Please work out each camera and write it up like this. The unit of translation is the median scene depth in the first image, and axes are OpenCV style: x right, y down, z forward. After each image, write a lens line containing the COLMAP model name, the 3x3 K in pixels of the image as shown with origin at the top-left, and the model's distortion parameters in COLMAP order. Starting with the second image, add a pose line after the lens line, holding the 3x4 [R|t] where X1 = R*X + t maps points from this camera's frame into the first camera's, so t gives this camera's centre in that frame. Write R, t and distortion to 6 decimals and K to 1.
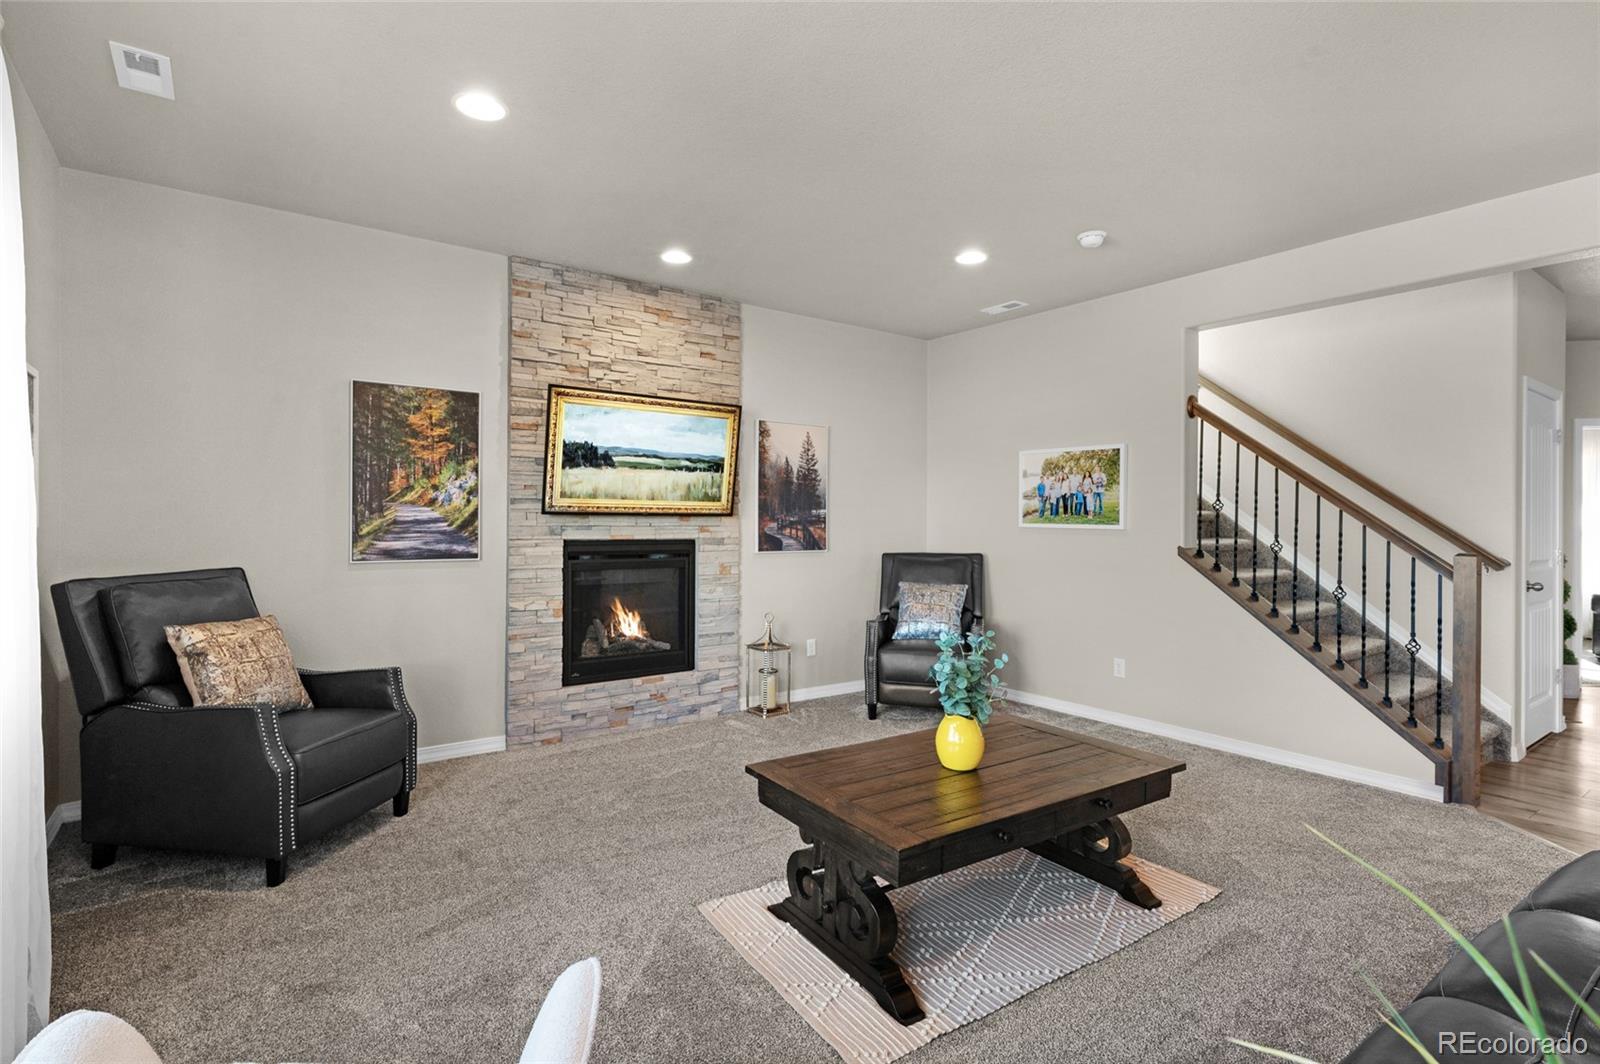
lens RADIAL K [[774.8, 0, 800.9], [0, 774.8, 531.3], [0, 0, 1]] dist [0.018072, 0.000114]
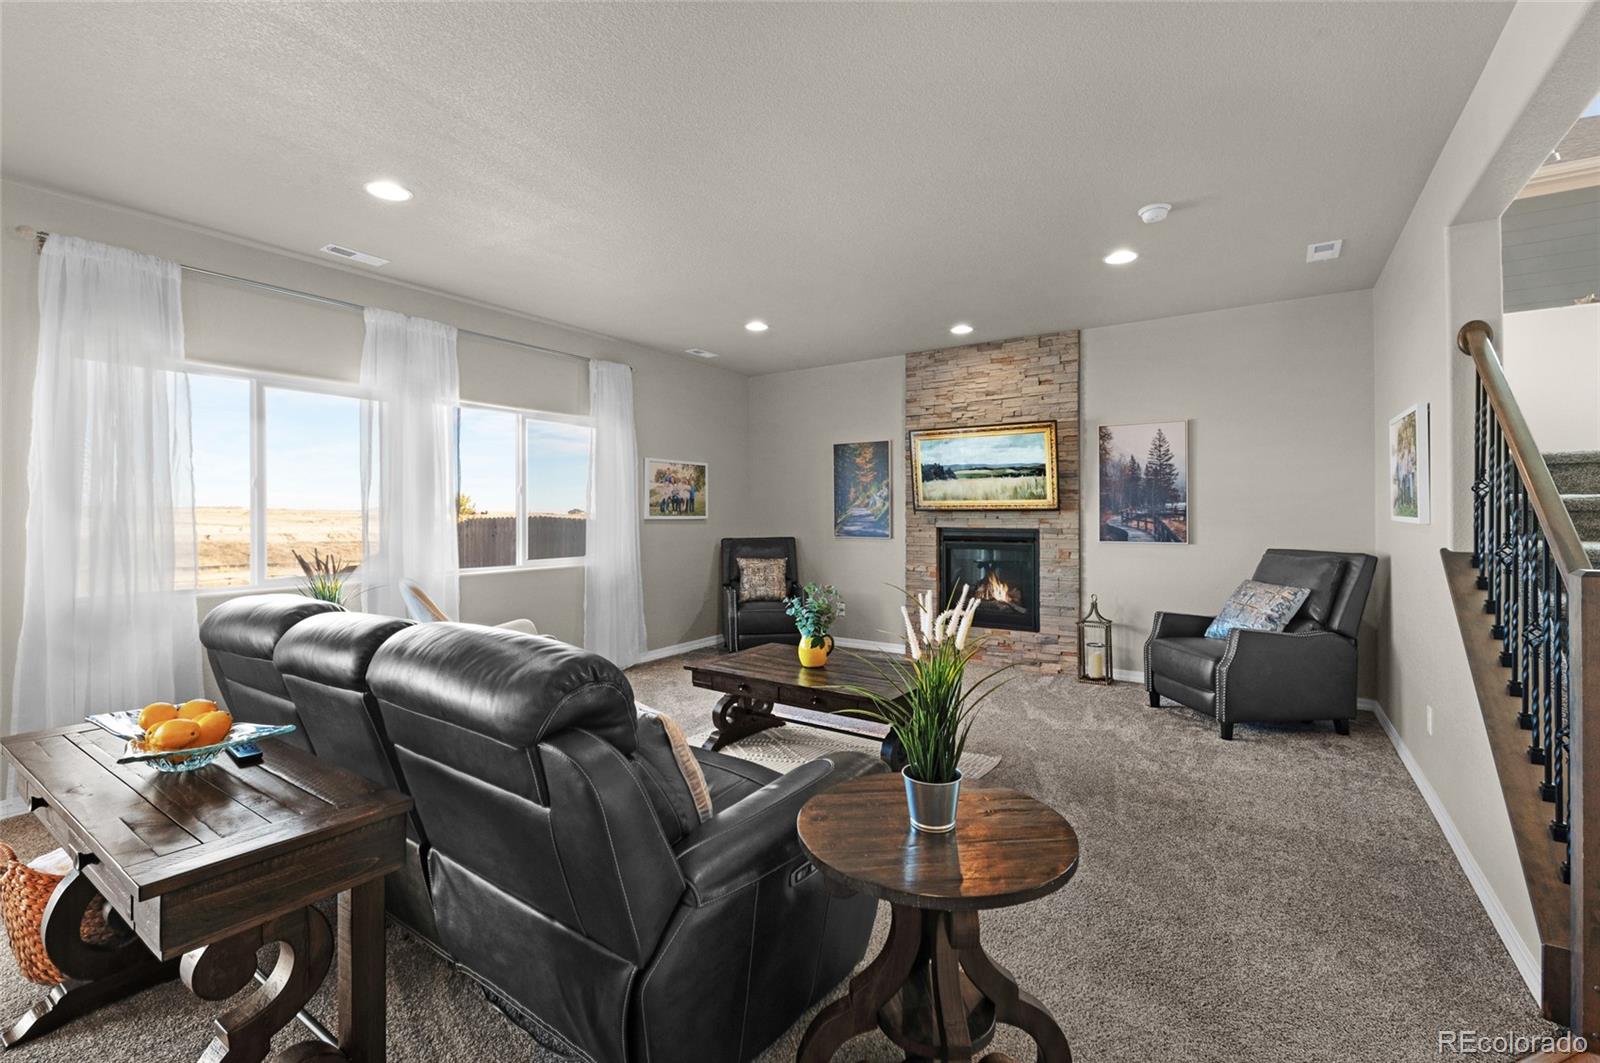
lens RADIAL K [[692.6, 0, 799.4], [0, 692.6, 520.6], [0, 0, 1]] dist [-0.001203, -0.000135]
pose [[0.336525, 0.006686, -0.941651, 0.836876], [-0.005142, 0.999973, 0.005263, -0.007979], [0.941660, 0.003071, 0.336551, 0.263901]]
